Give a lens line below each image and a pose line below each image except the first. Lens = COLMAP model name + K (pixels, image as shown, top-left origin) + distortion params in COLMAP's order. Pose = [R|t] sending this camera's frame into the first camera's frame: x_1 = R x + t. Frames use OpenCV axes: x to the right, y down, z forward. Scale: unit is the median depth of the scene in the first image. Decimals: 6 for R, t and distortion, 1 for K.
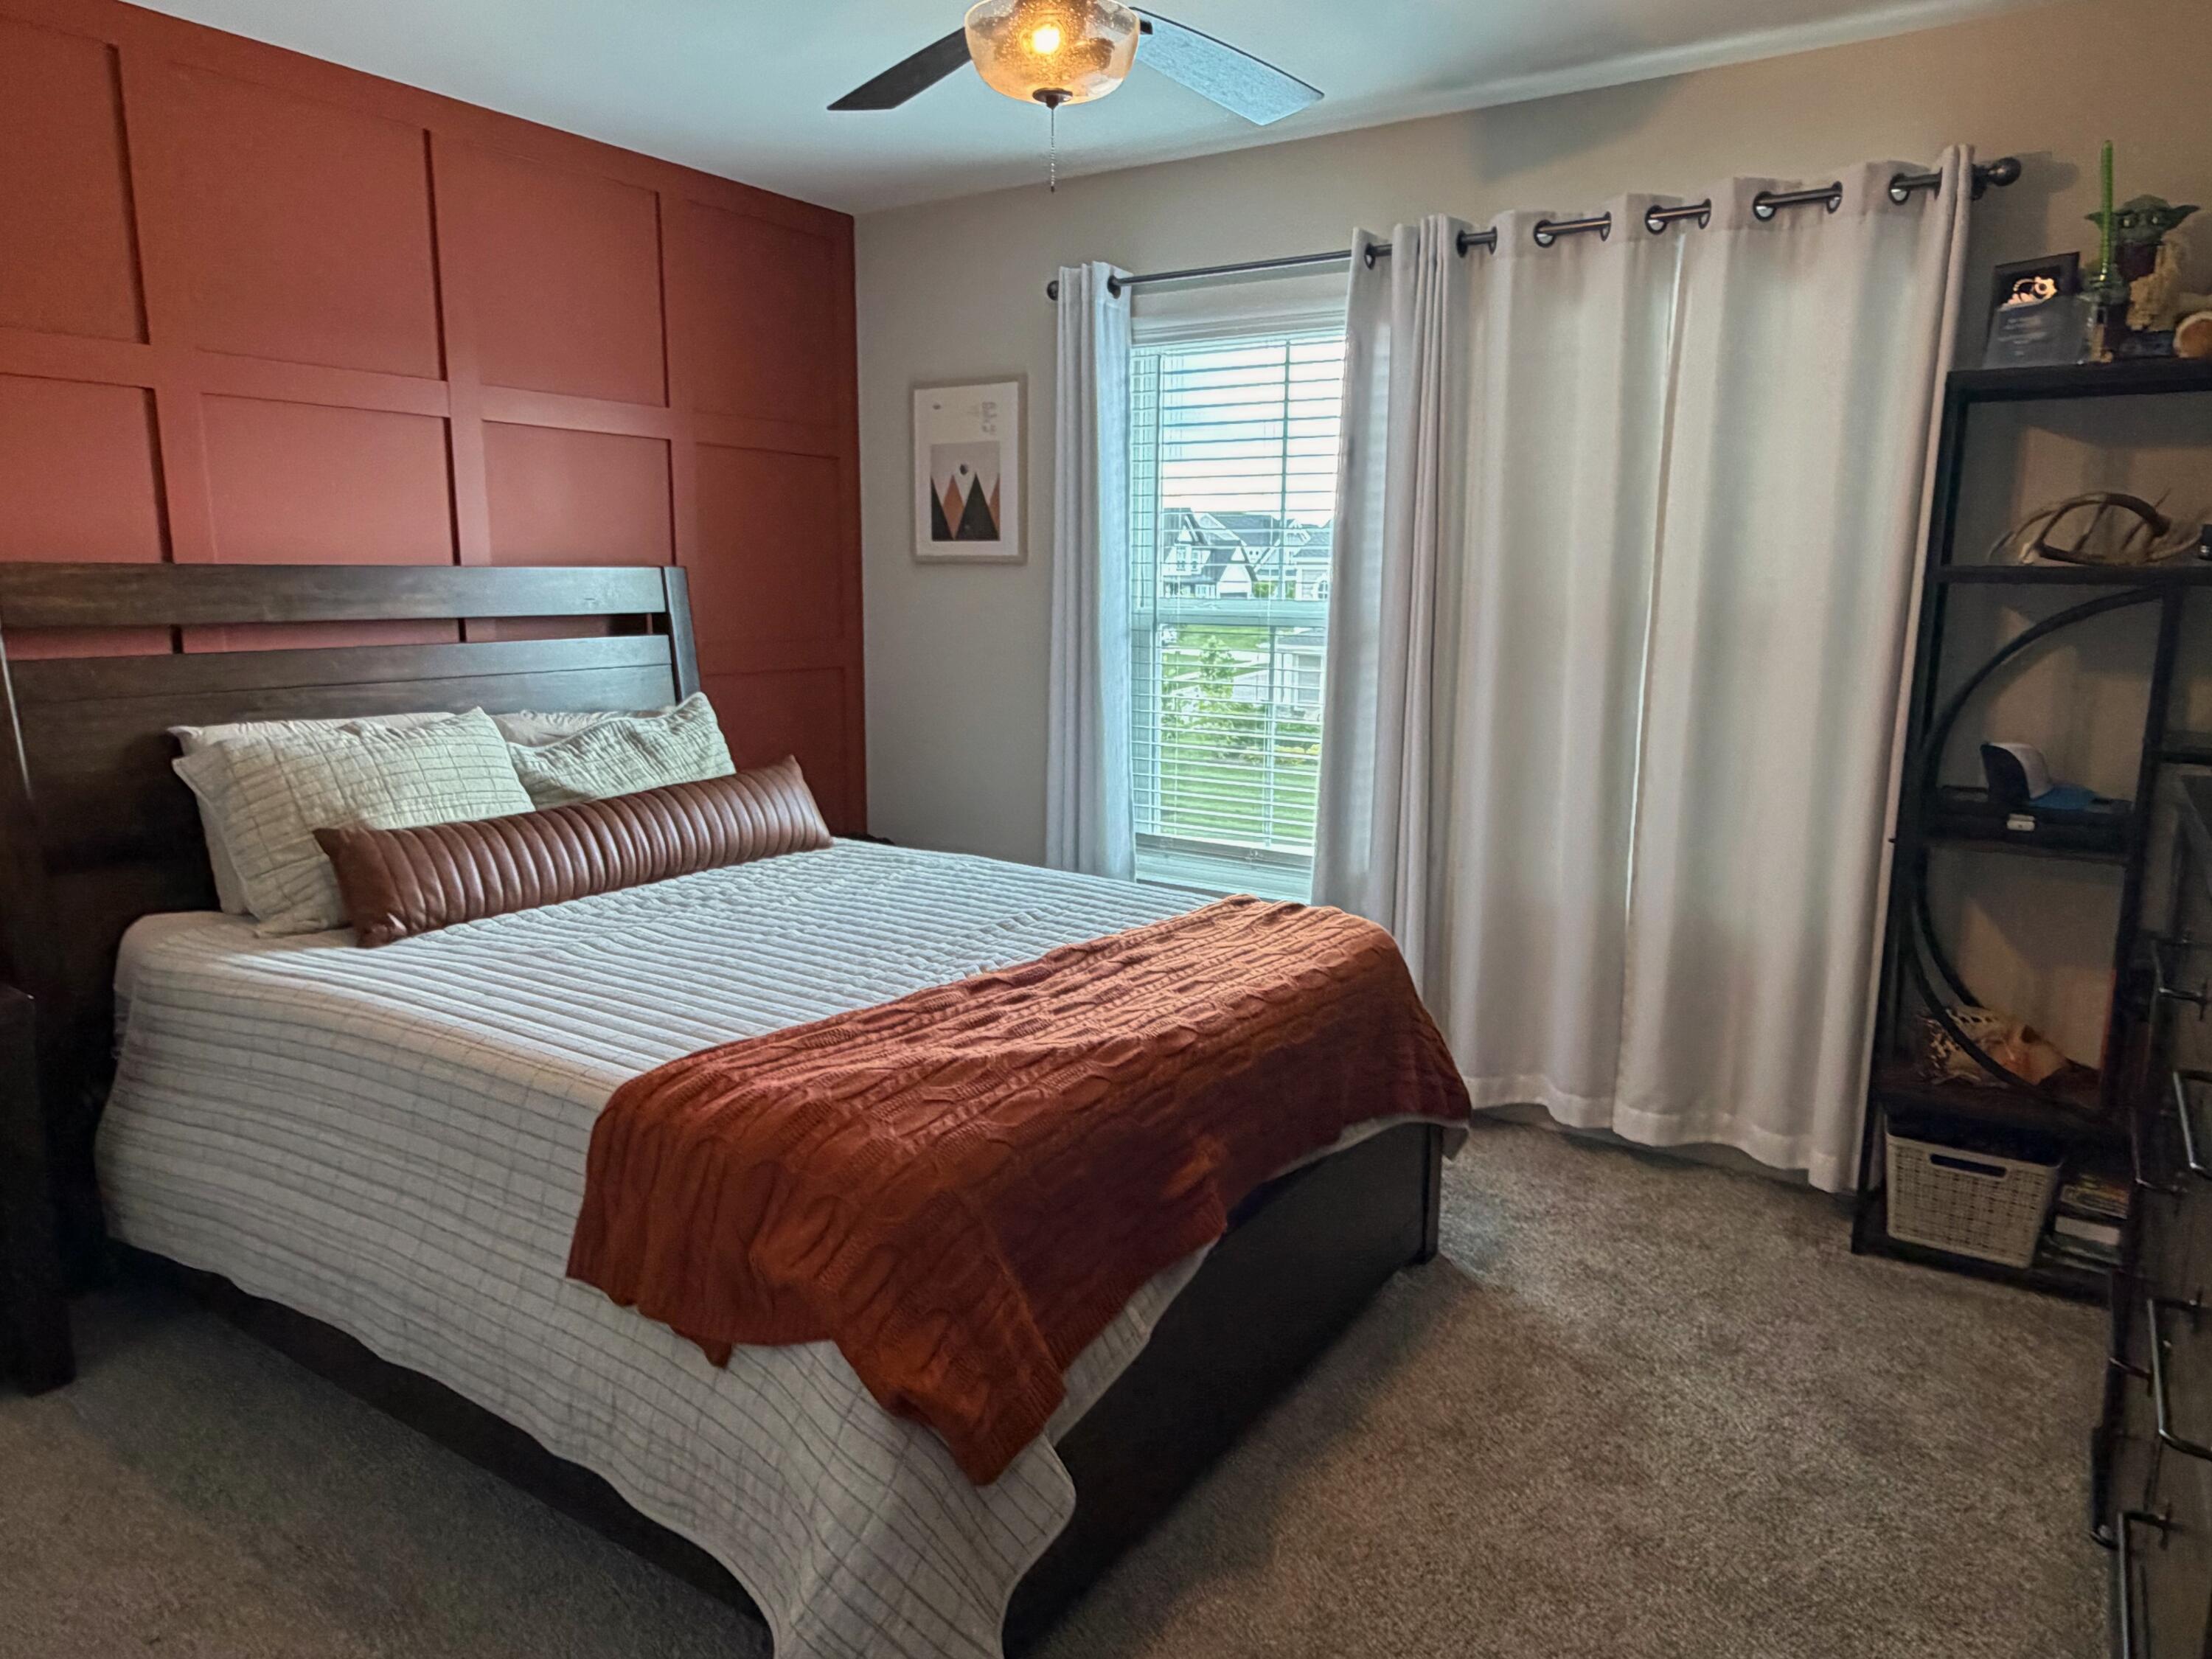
lens RADIAL K [[1441.7, 0, 1106.0], [0, 1441.7, 828.8], [0, 0, 1]] dist [0.005285, 0.001432]
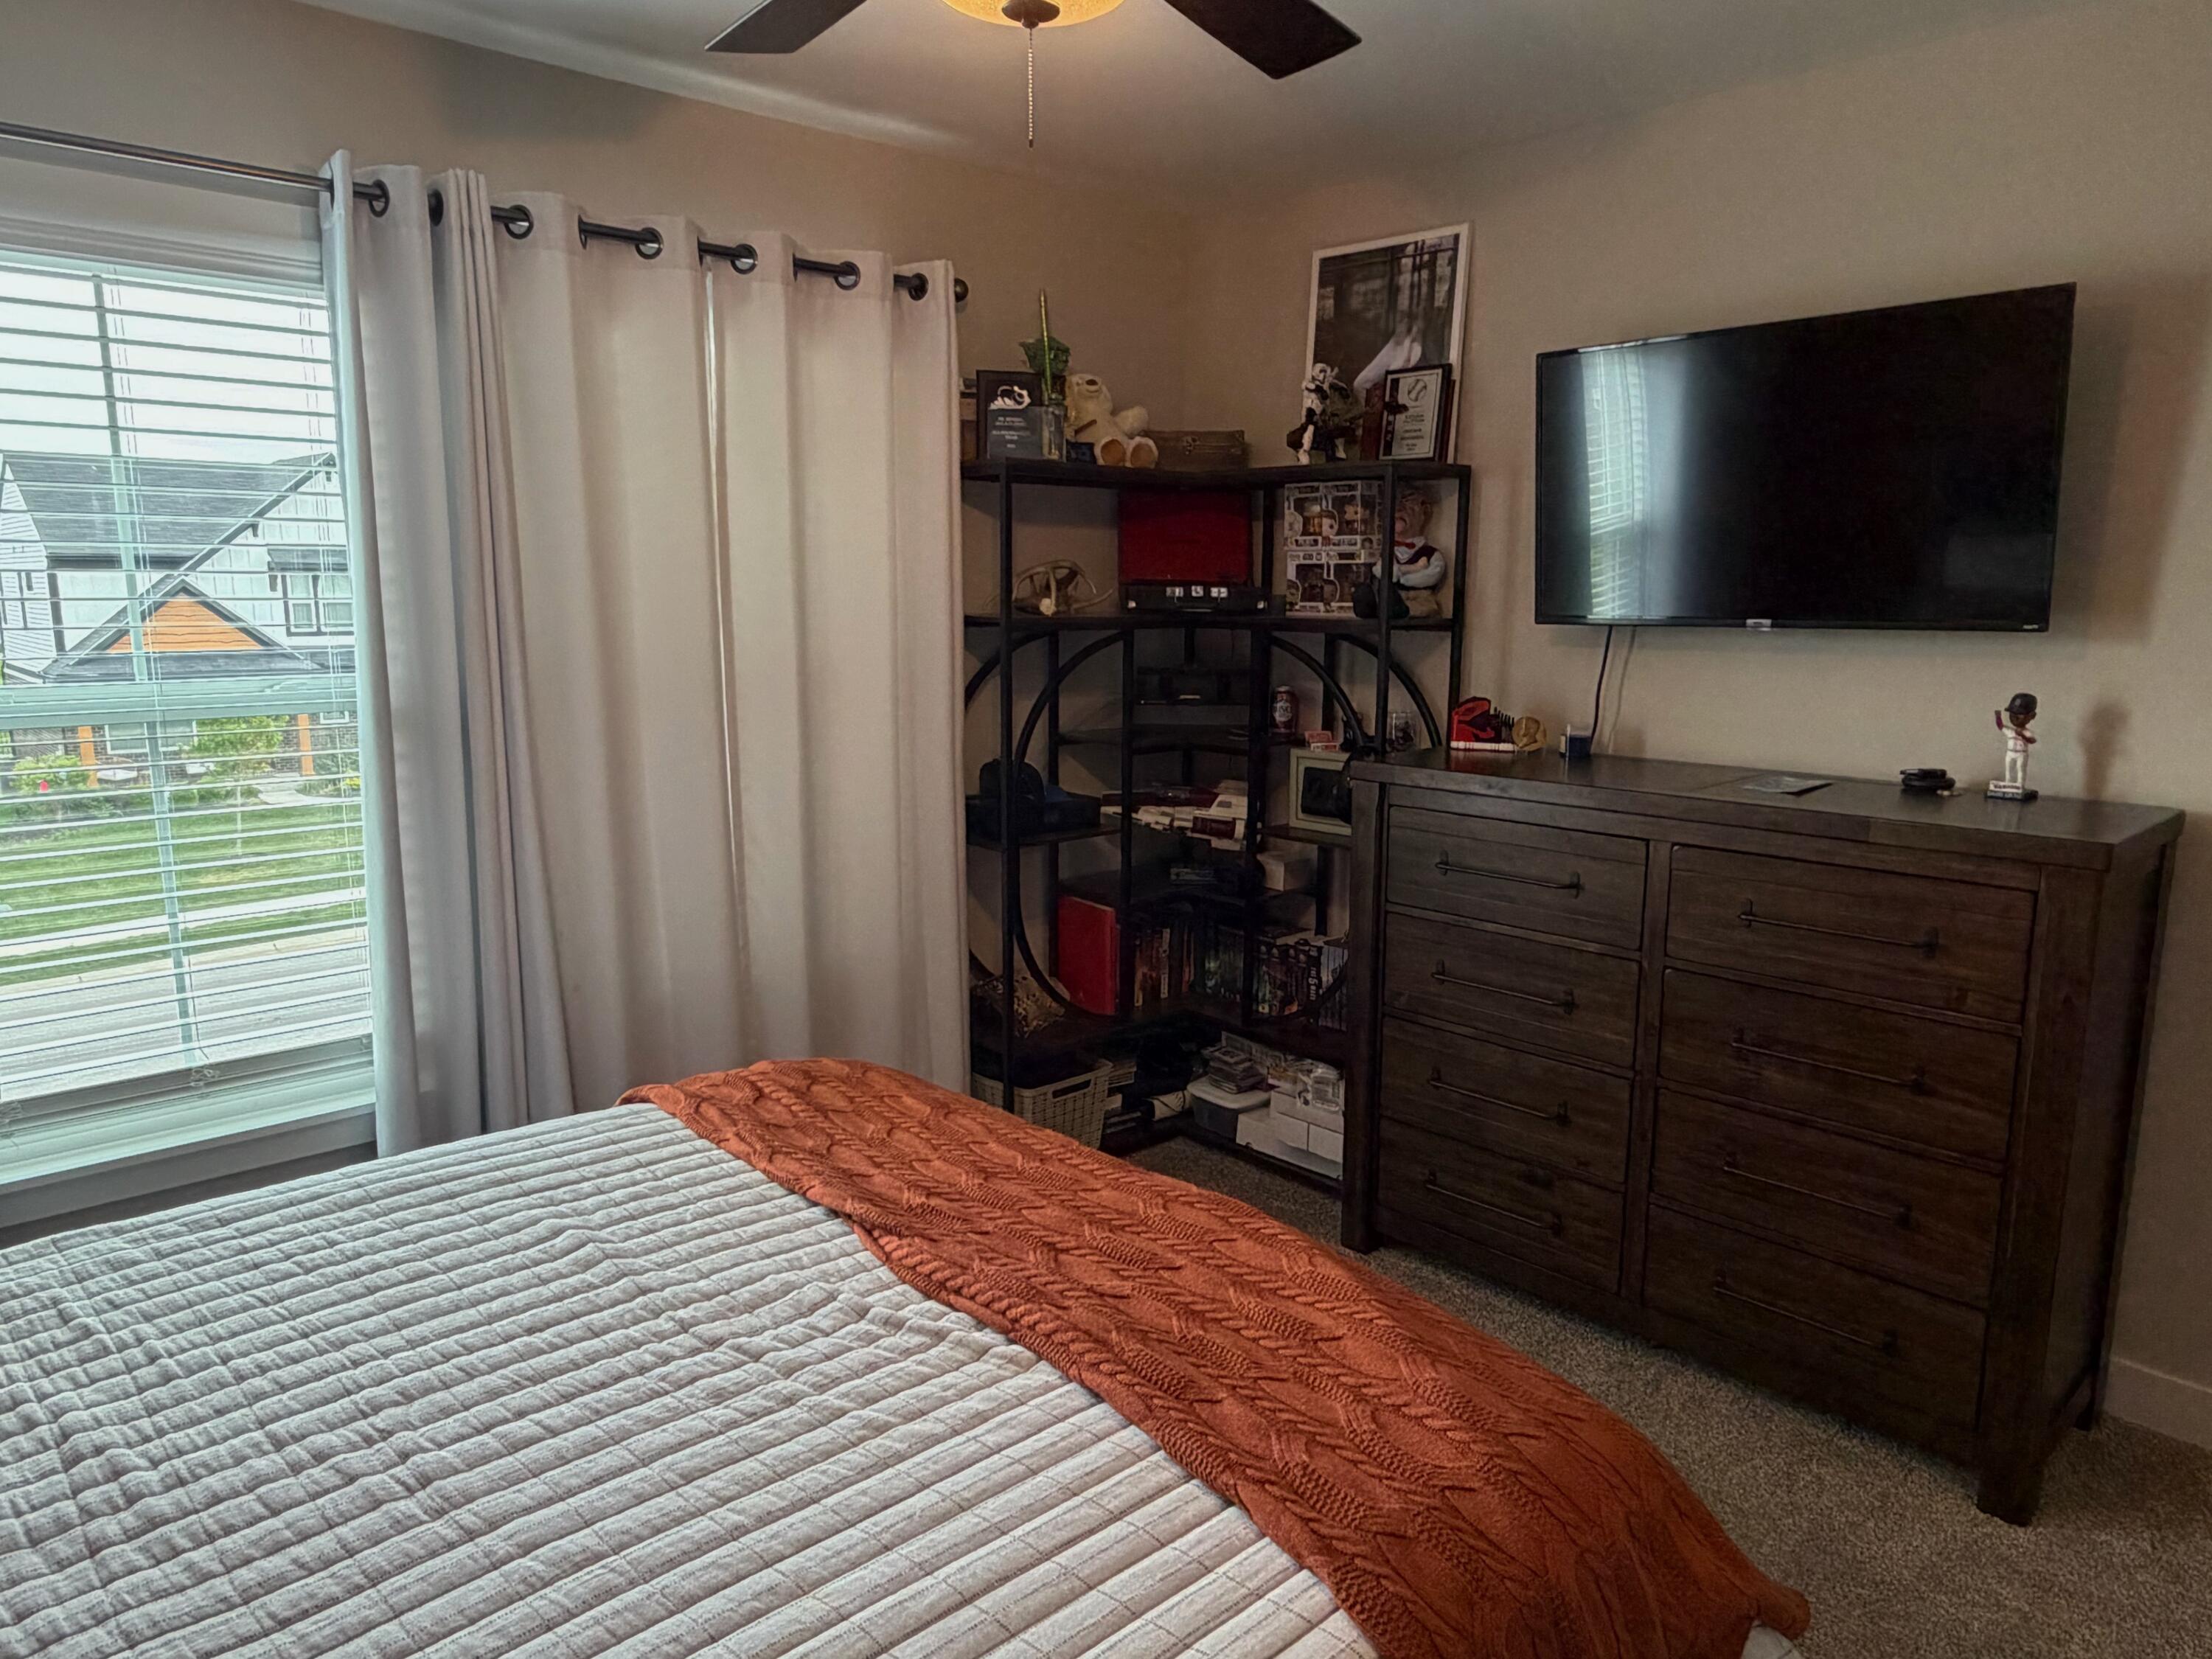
lens RADIAL K [[1441.7, 0, 1104.8], [0, 1441.7, 825.5], [0, 0, 1]] dist [0.005285, 0.001432]
pose [[0.234567, -0.171486, 0.956855, -0.548515], [0.171225, 0.976216, 0.132981, -0.148535], [-0.956901, 0.132644, 0.258351, 0.594804]]
